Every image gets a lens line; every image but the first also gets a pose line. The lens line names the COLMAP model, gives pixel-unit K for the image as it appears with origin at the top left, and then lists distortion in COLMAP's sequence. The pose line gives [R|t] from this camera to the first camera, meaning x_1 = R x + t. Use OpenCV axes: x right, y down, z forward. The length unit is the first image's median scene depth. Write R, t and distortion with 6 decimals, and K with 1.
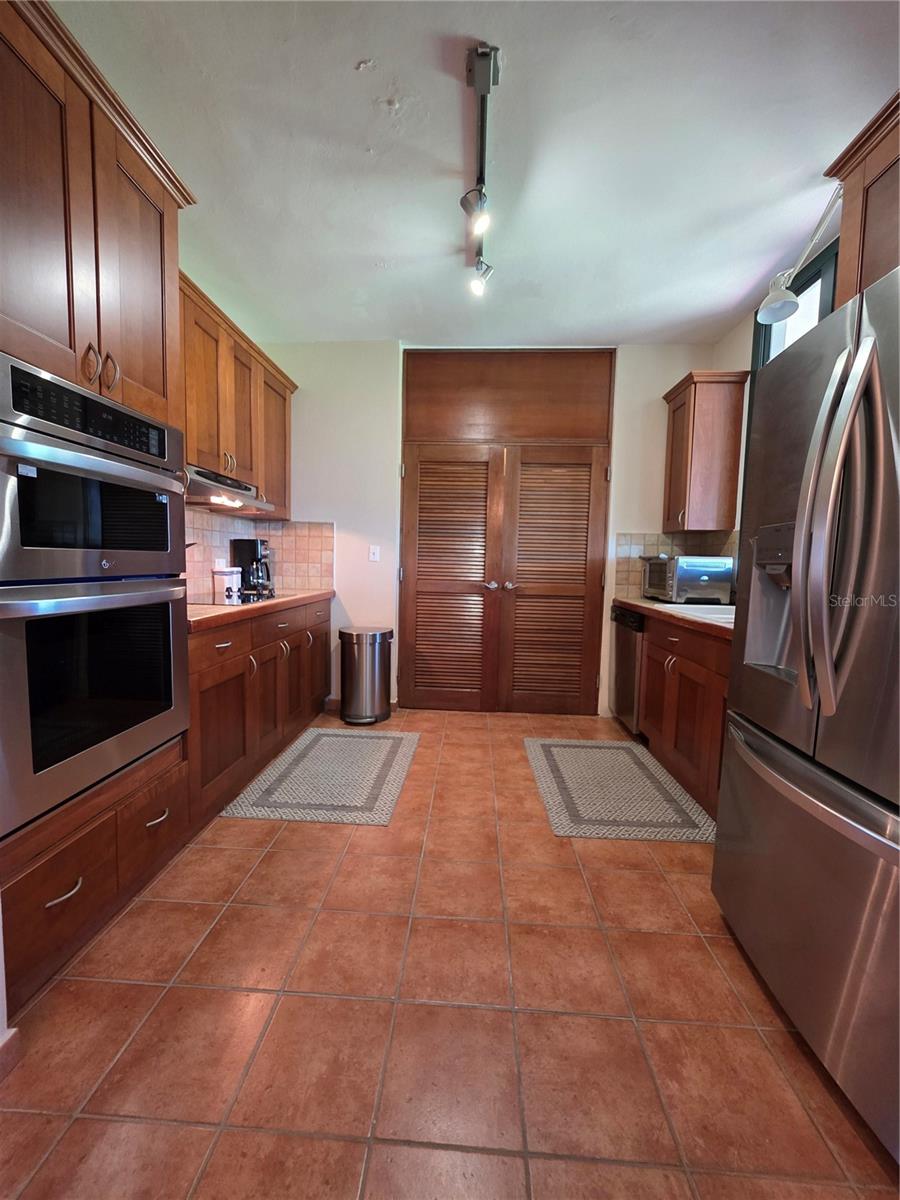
lens RADIAL K [[477.6, 0, 445.9], [0, 477.6, 604.7], [0, 0, 1]] dist [-0.004088, -0.000508]
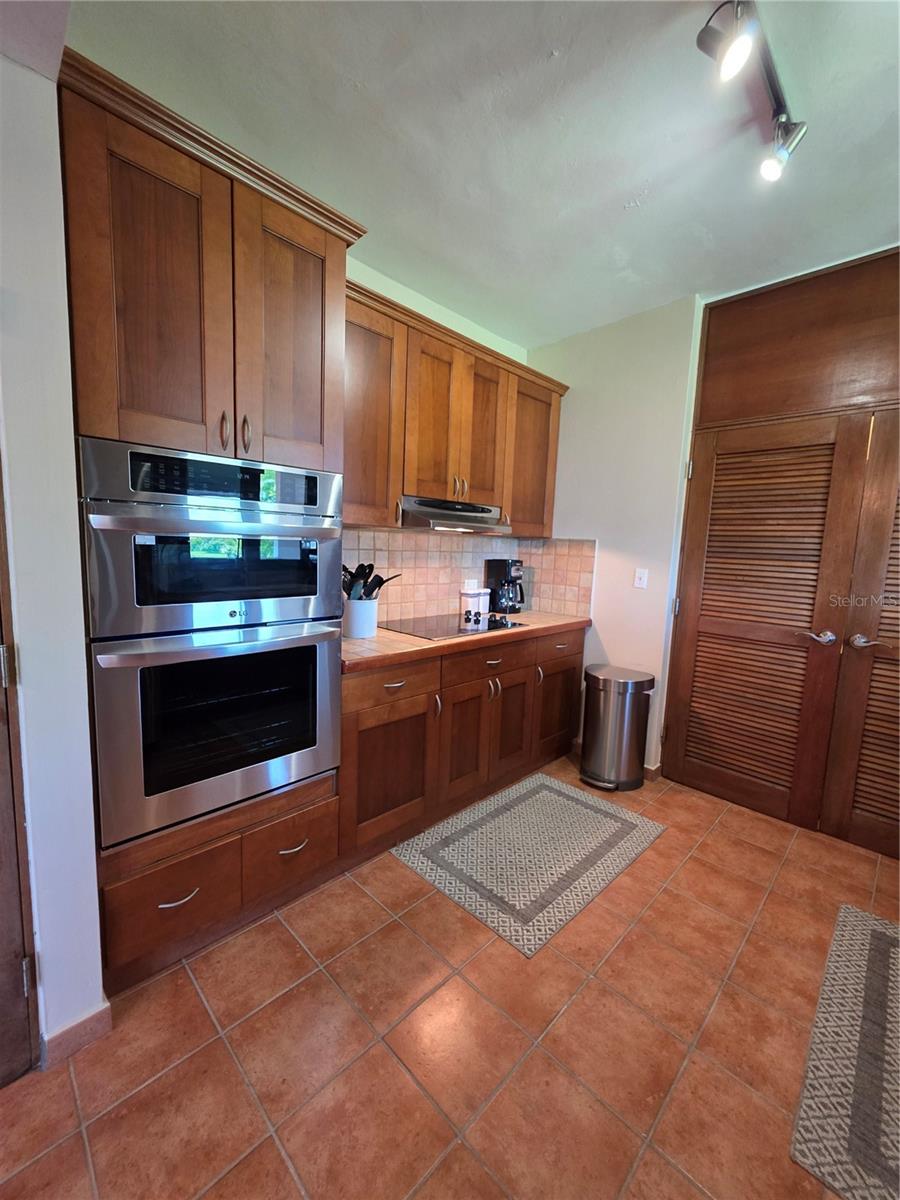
lens RADIAL K [[477.6, 0, 445.9], [0, 477.6, 604.7], [0, 0, 1]] dist [-0.004088, -0.000508]
pose [[0.748001, 0.081587, -0.658664, 0.154126], [-0.075741, 0.996425, 0.037411, -0.078685], [0.659362, 0.021904, 0.751507, 0.216271]]
